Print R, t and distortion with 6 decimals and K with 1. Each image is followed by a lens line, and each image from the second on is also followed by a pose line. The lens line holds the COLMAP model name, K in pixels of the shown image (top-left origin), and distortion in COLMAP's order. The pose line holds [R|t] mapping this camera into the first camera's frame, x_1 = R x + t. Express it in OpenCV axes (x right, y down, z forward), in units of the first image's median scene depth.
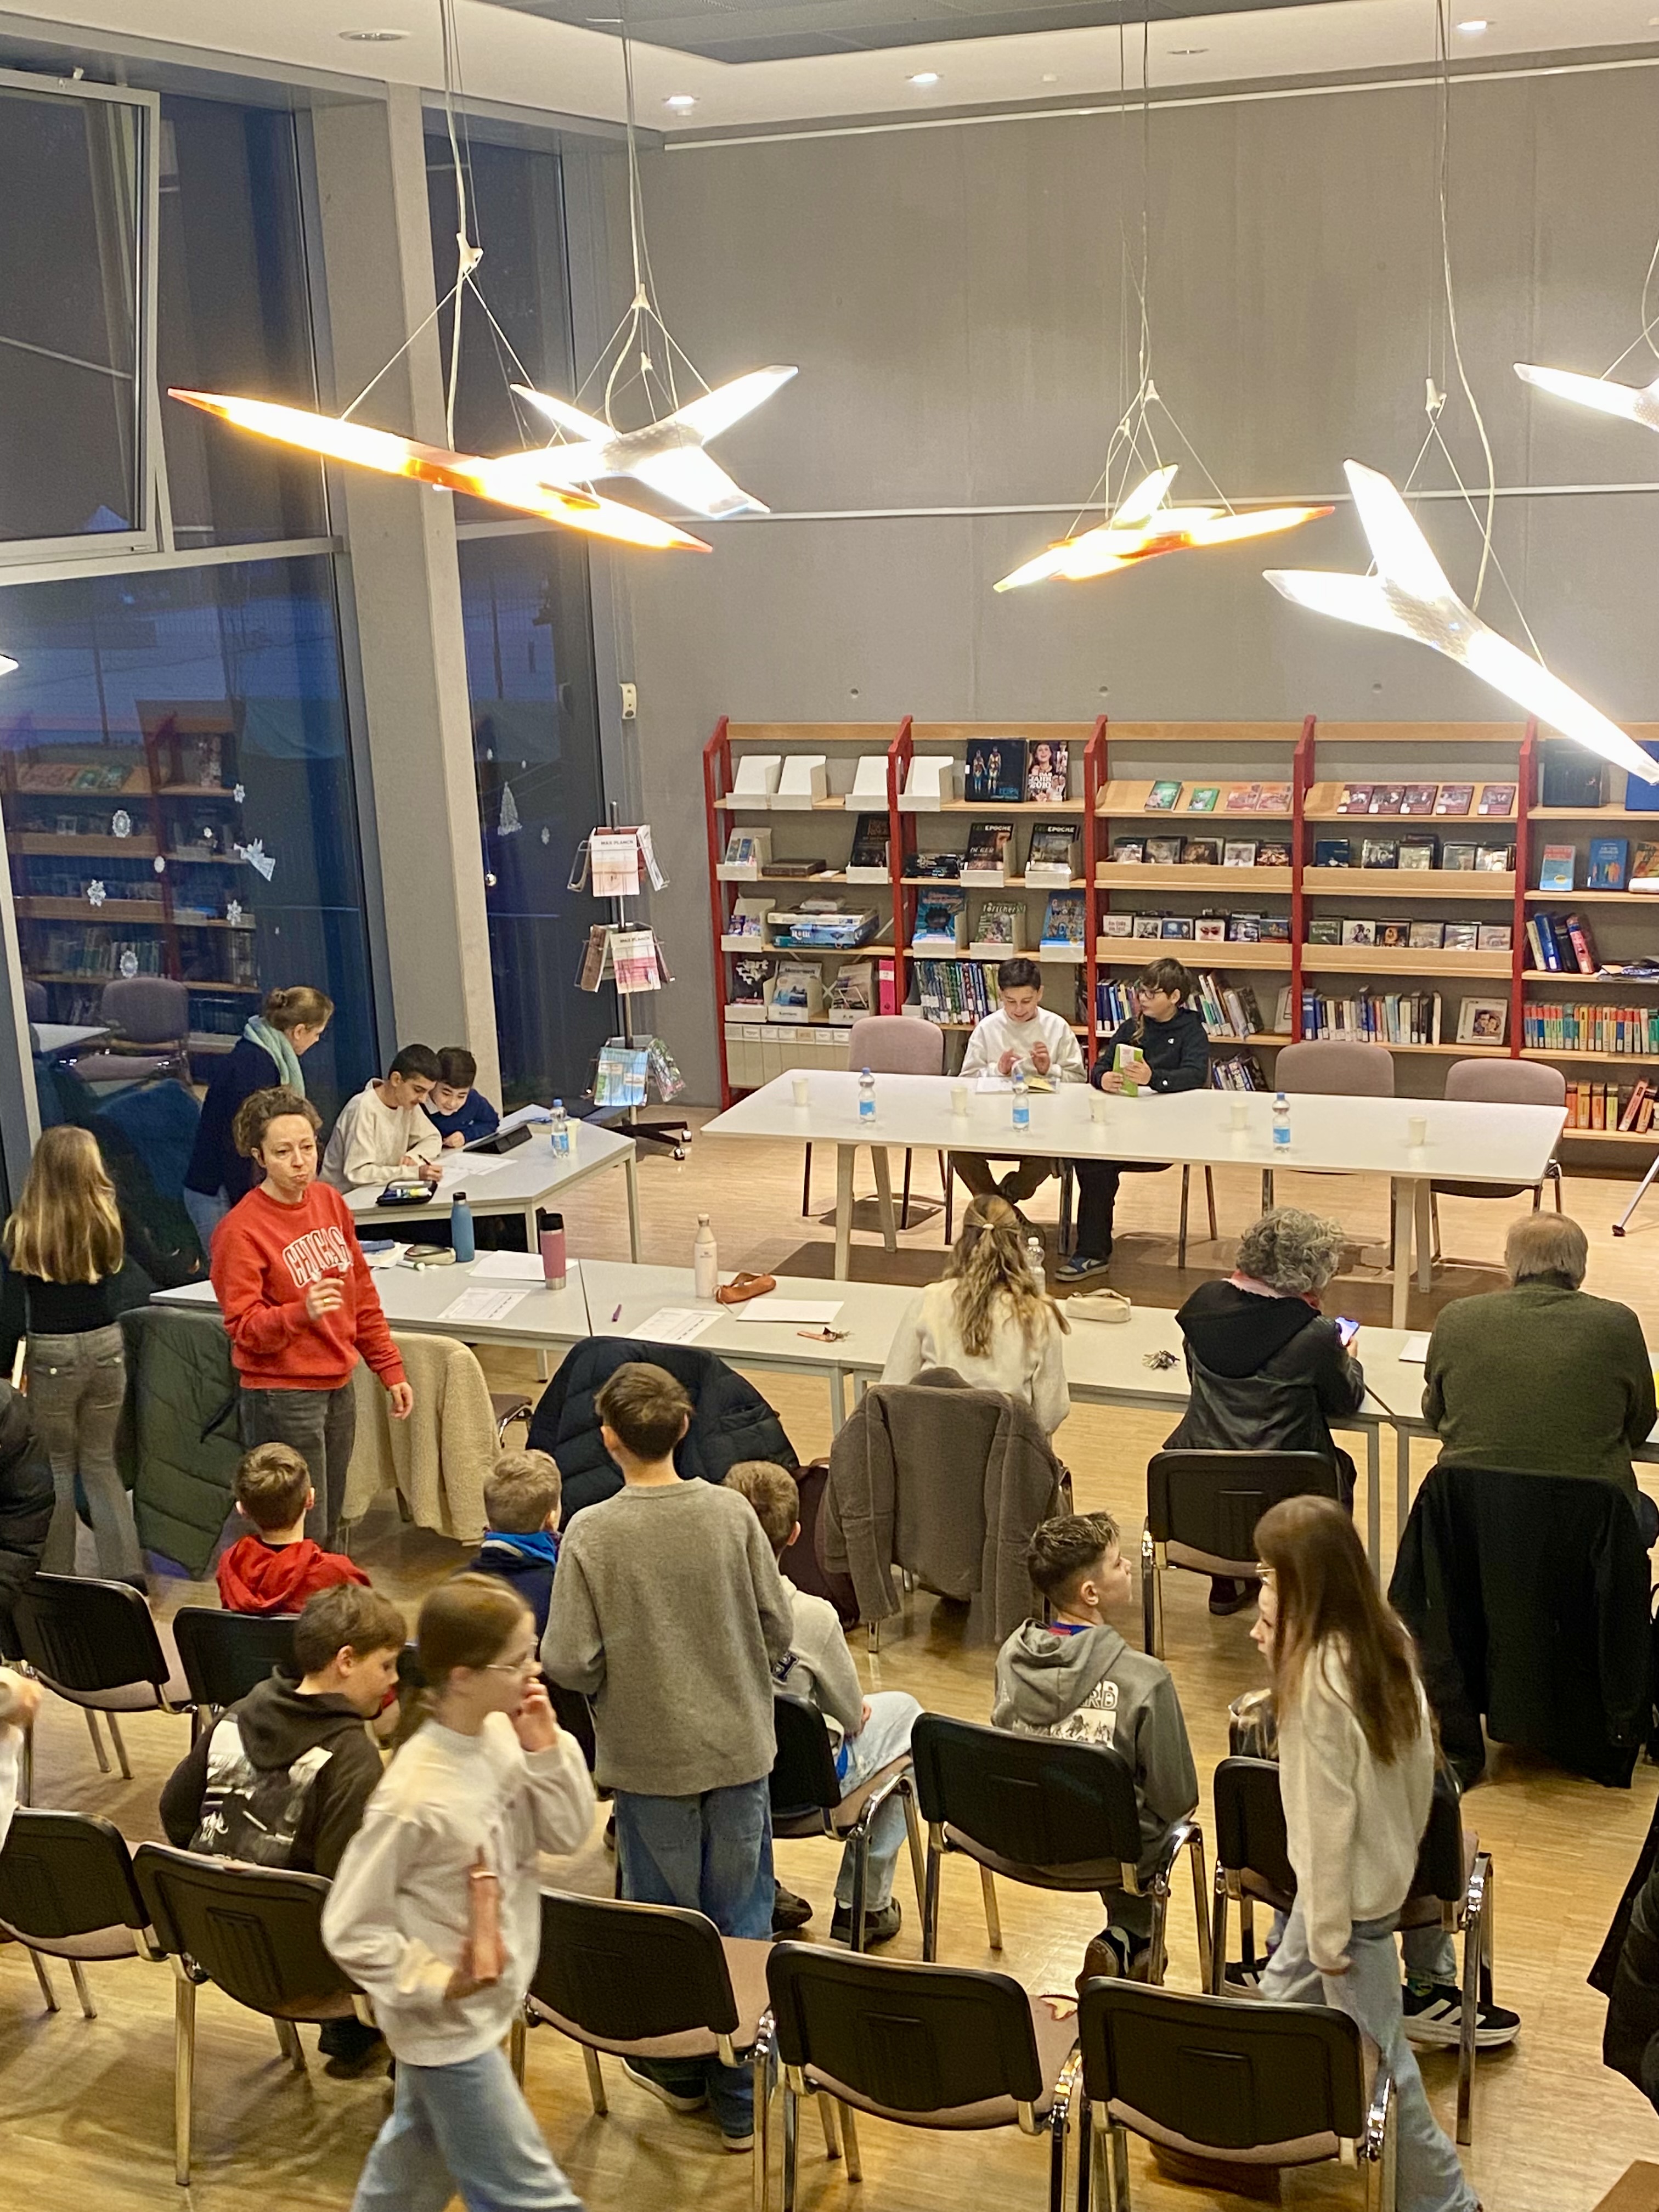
lens RADIAL K [[2440.0, 0, 842.6], [0, 2440.0, 1116.8], [0, 0, 1]] dist [0.122629, 0.000000]
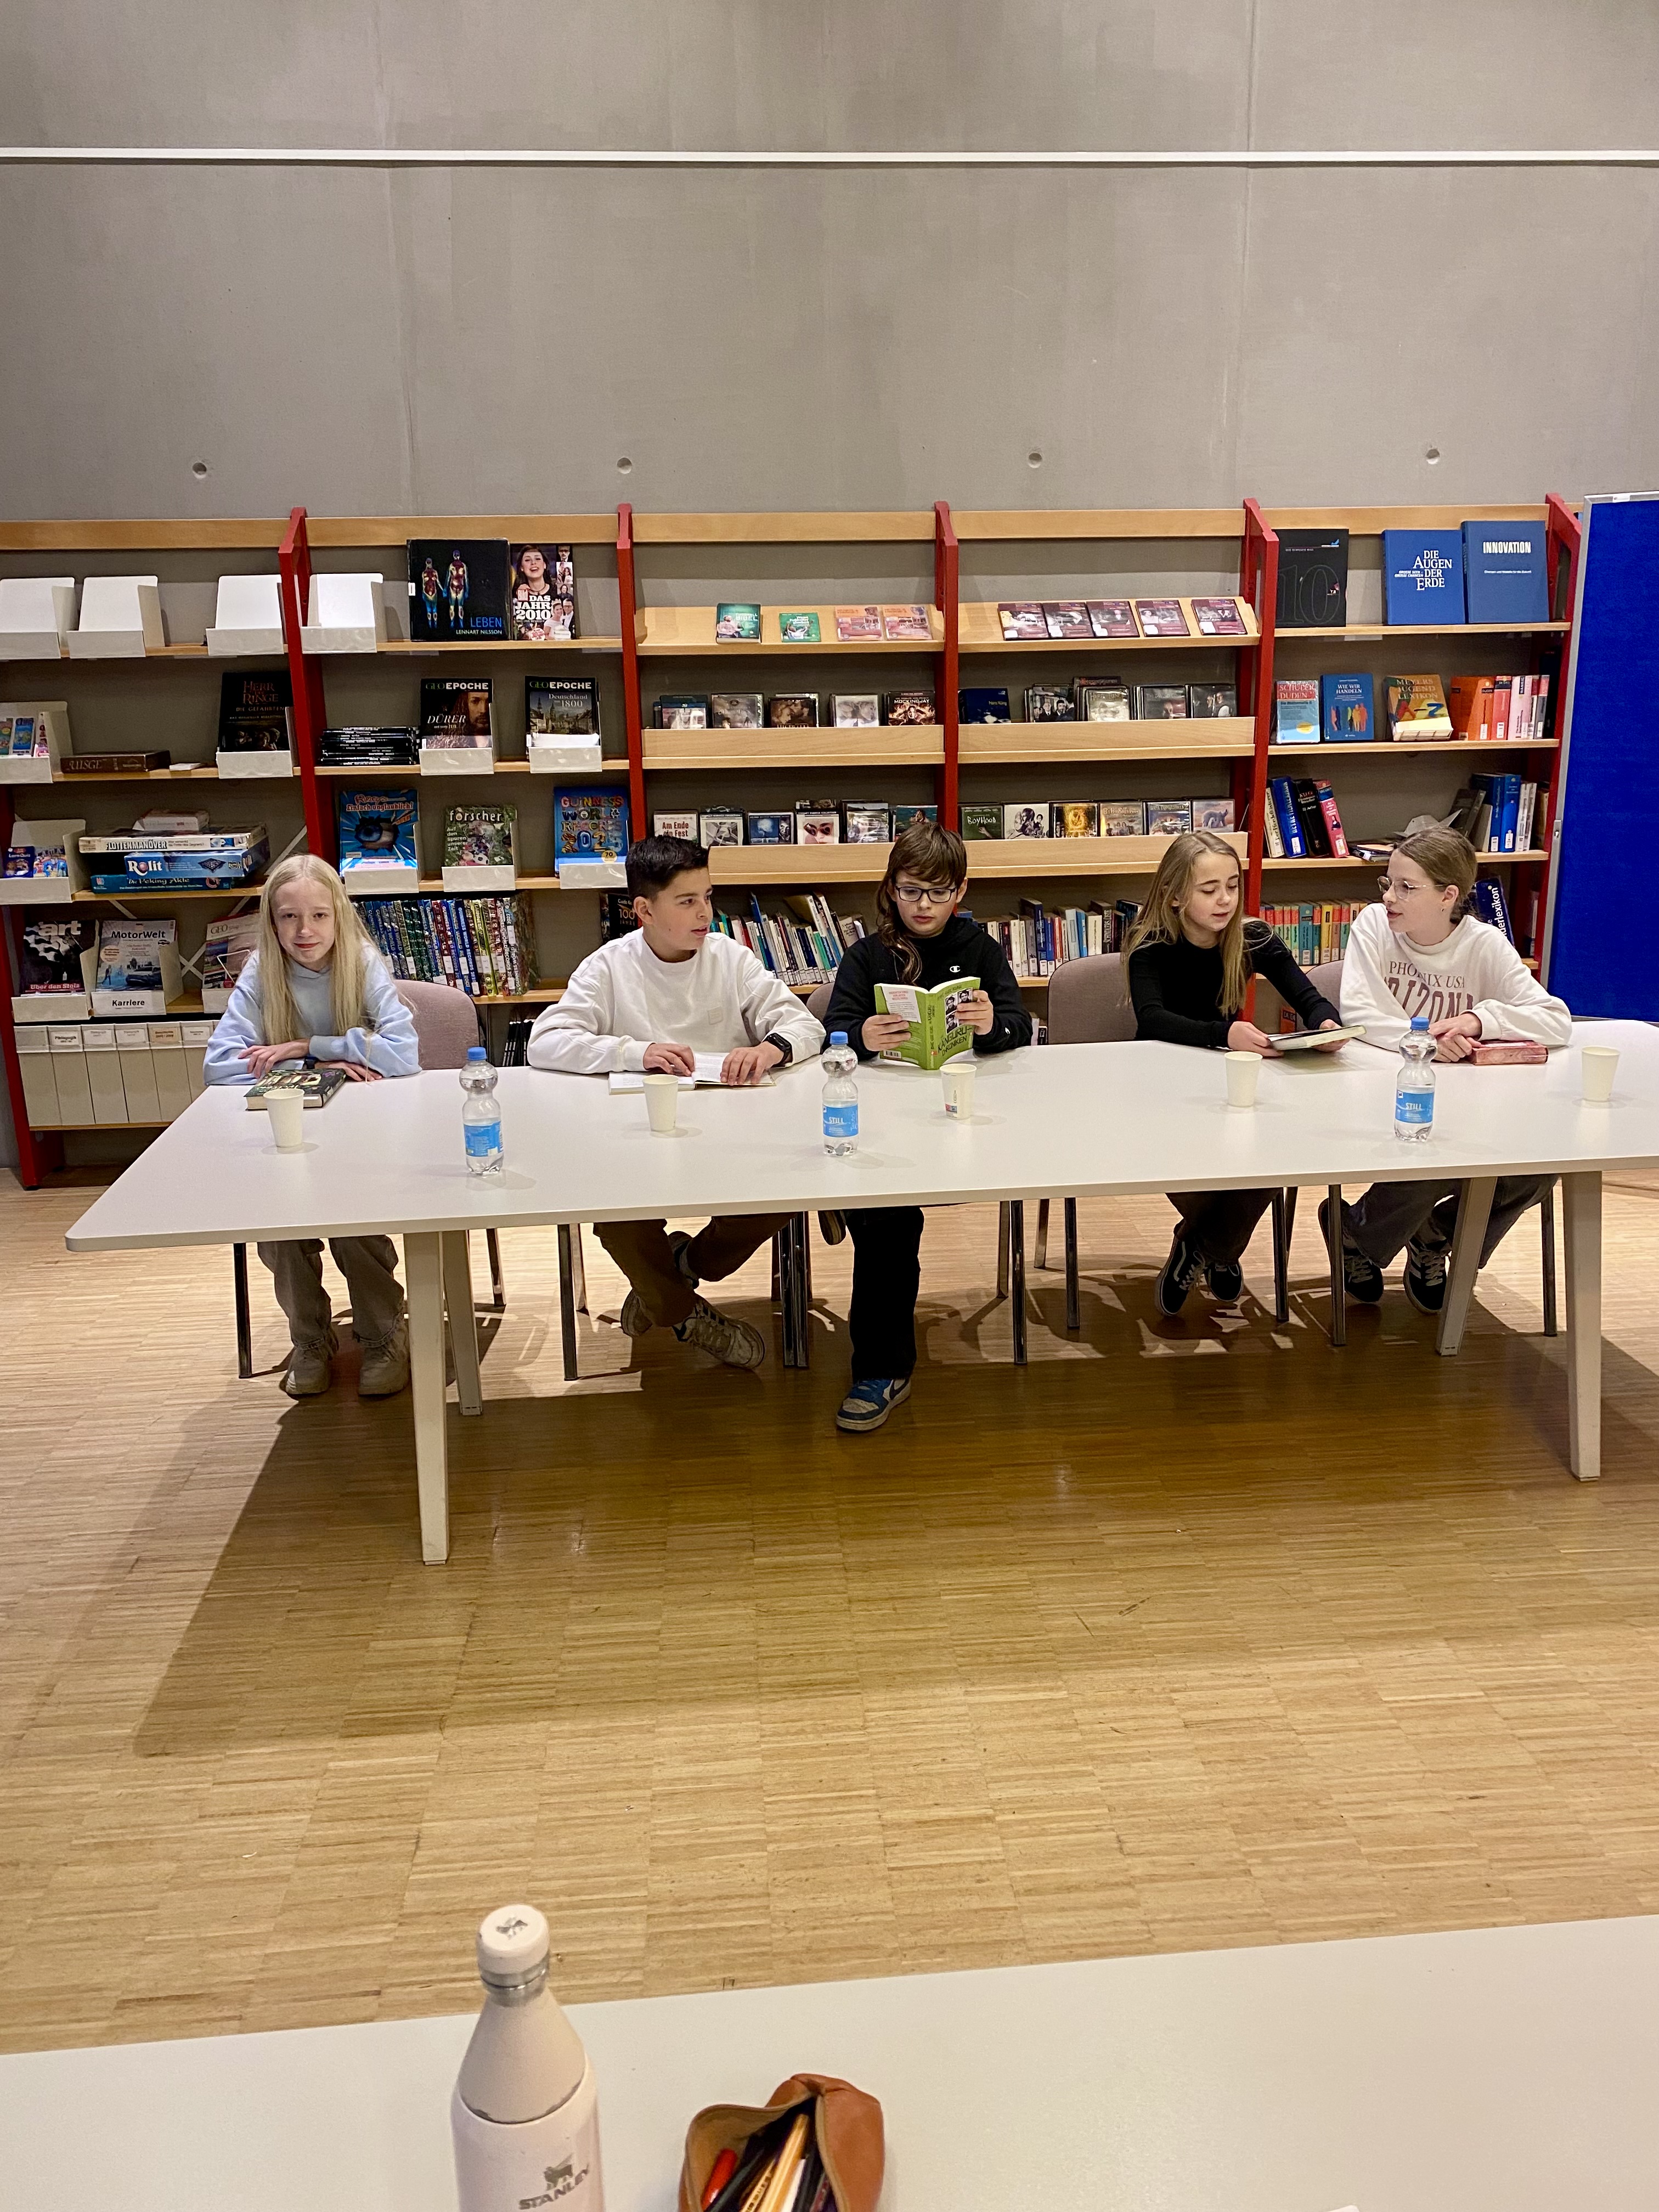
lens RADIAL K [[1688.5, 0, 828.2], [0, 1688.5, 1094.3], [0, 0, 1]] dist [0.068106, -0.072575]
pose [[0.899112, -0.090488, 0.428264, -0.053065], [0.095576, 0.995375, 0.009656, -0.006966], [-0.427157, 0.032250, 0.903602, 0.573907]]
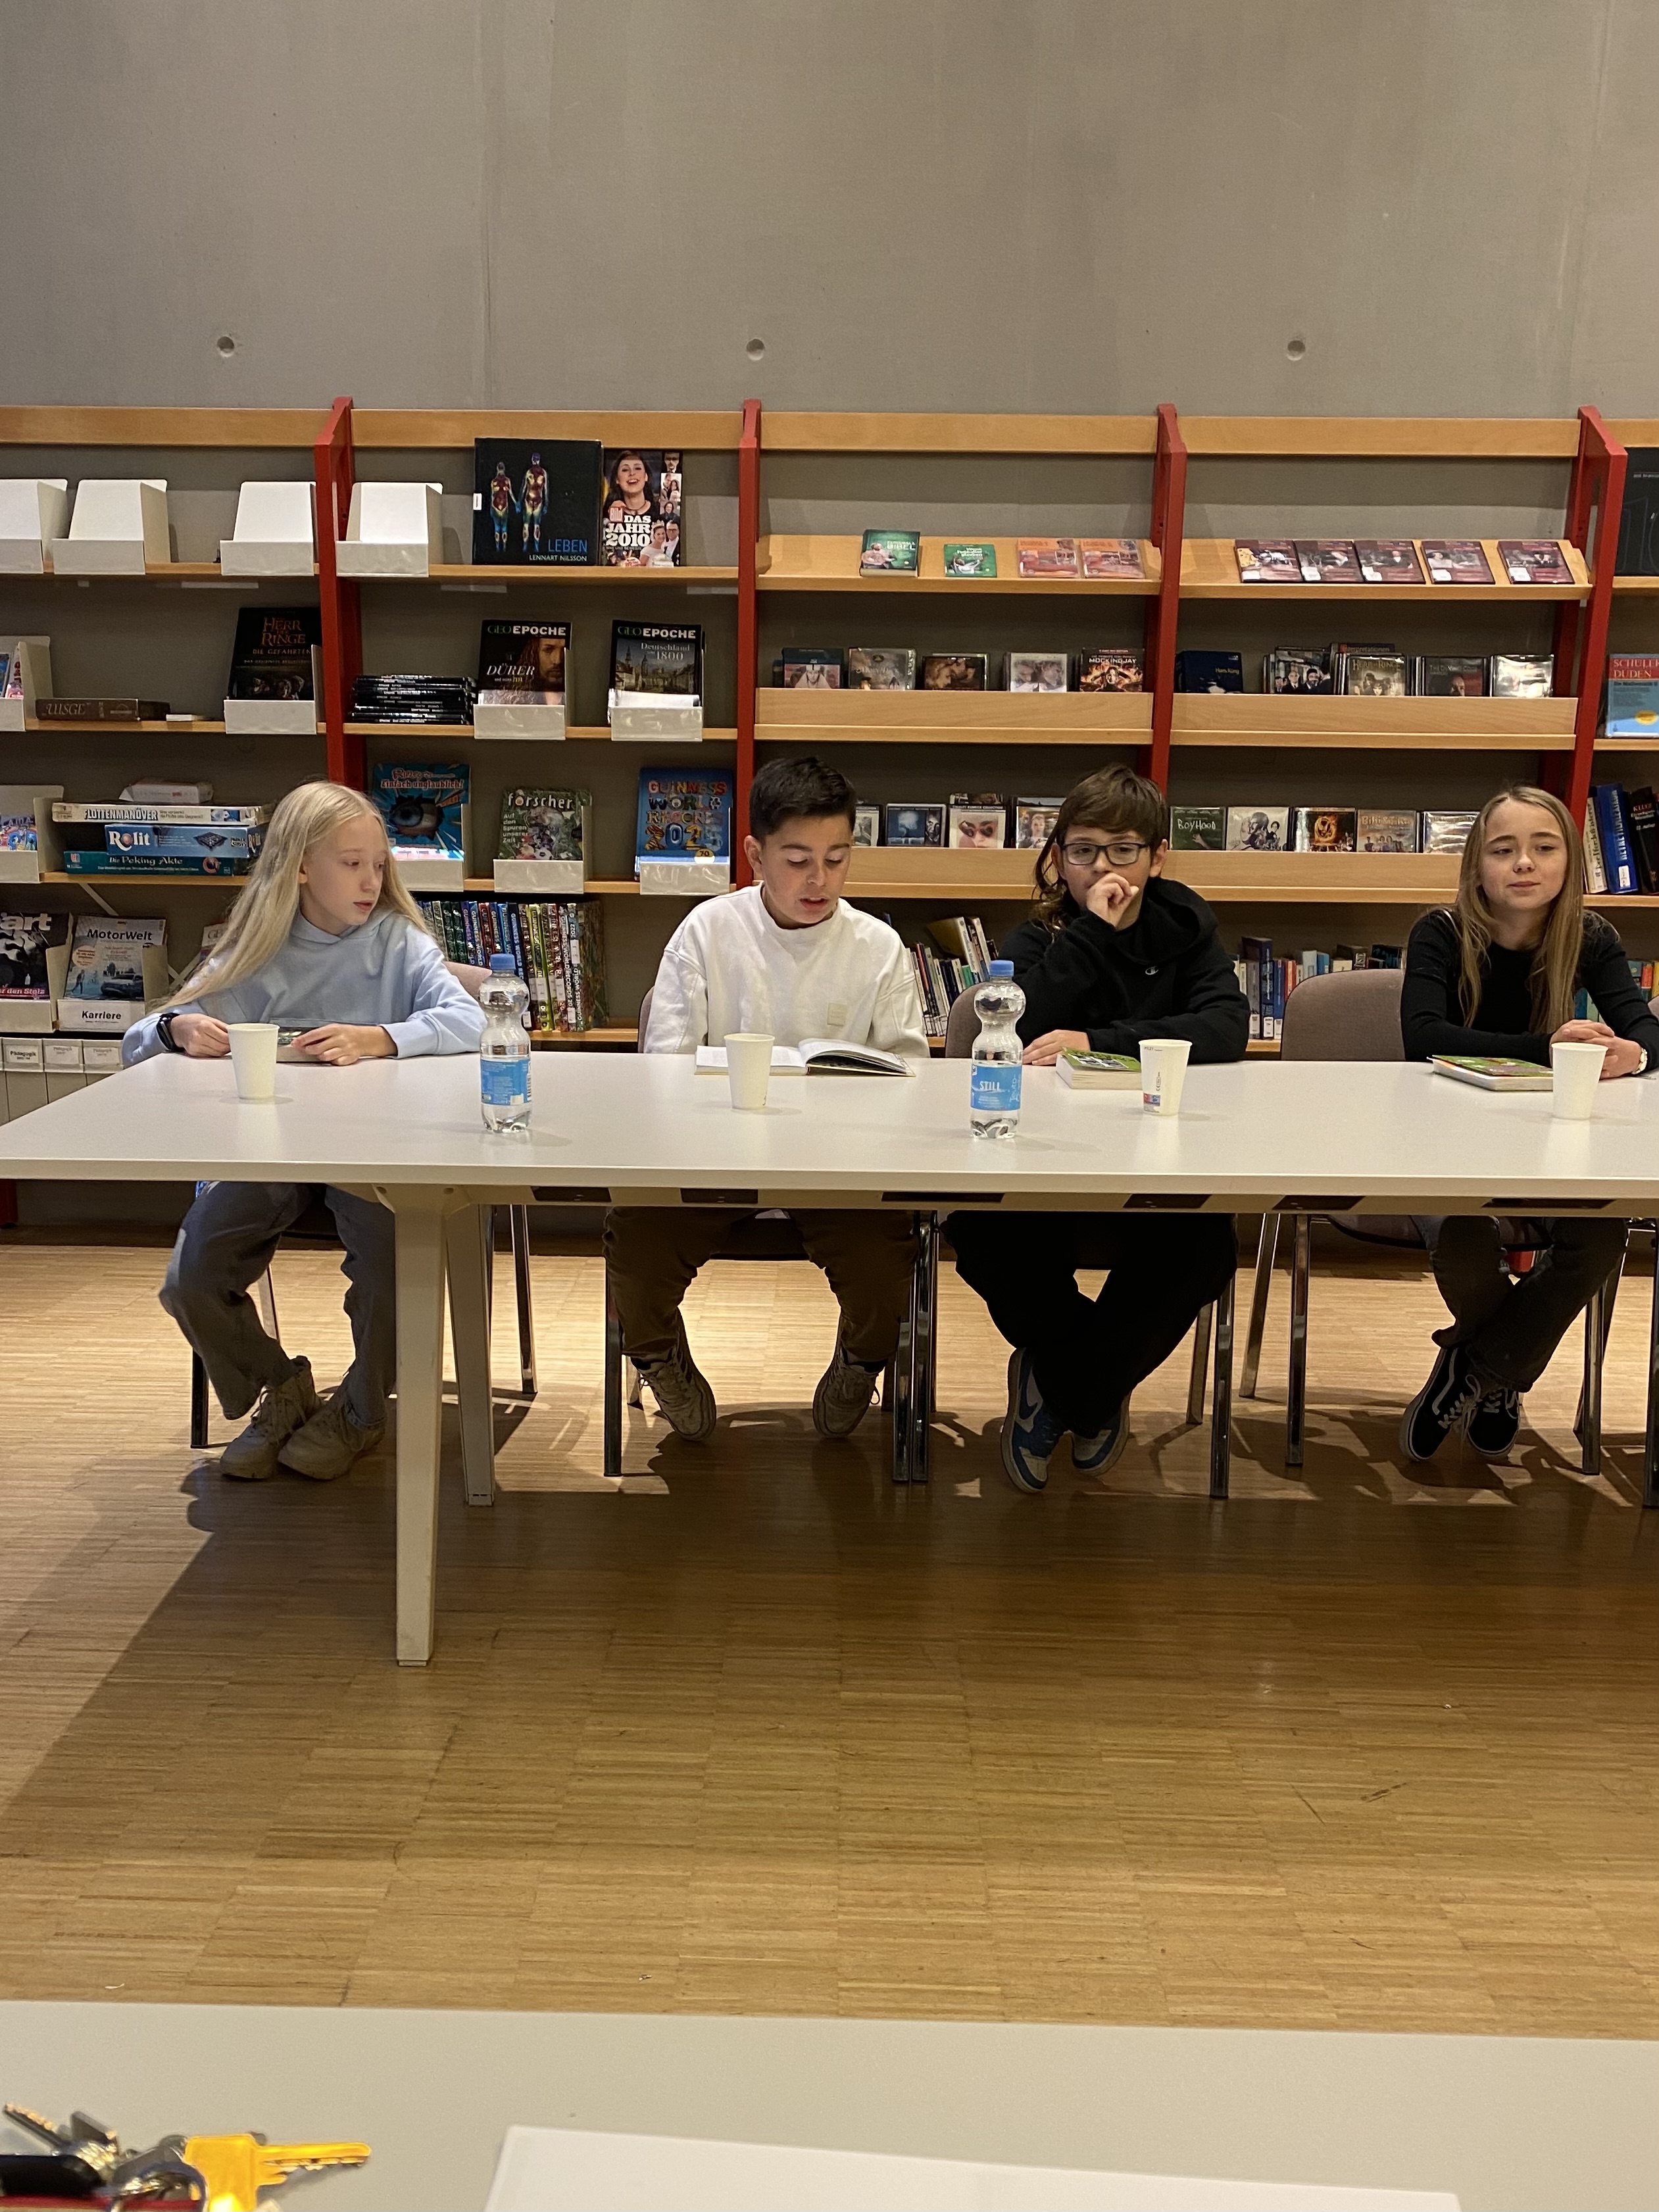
lens RADIAL K [[2023.8, 0, 760.3], [0, 2023.8, 1295.4], [0, 0, 1]] dist [0.035599, 0.000000]
pose [[0.940137, -0.032434, 0.339249, -0.040821], [0.037845, 0.999240, -0.009343, 0.024583], [-0.338688, 0.021622, 0.940650, 0.609027]]
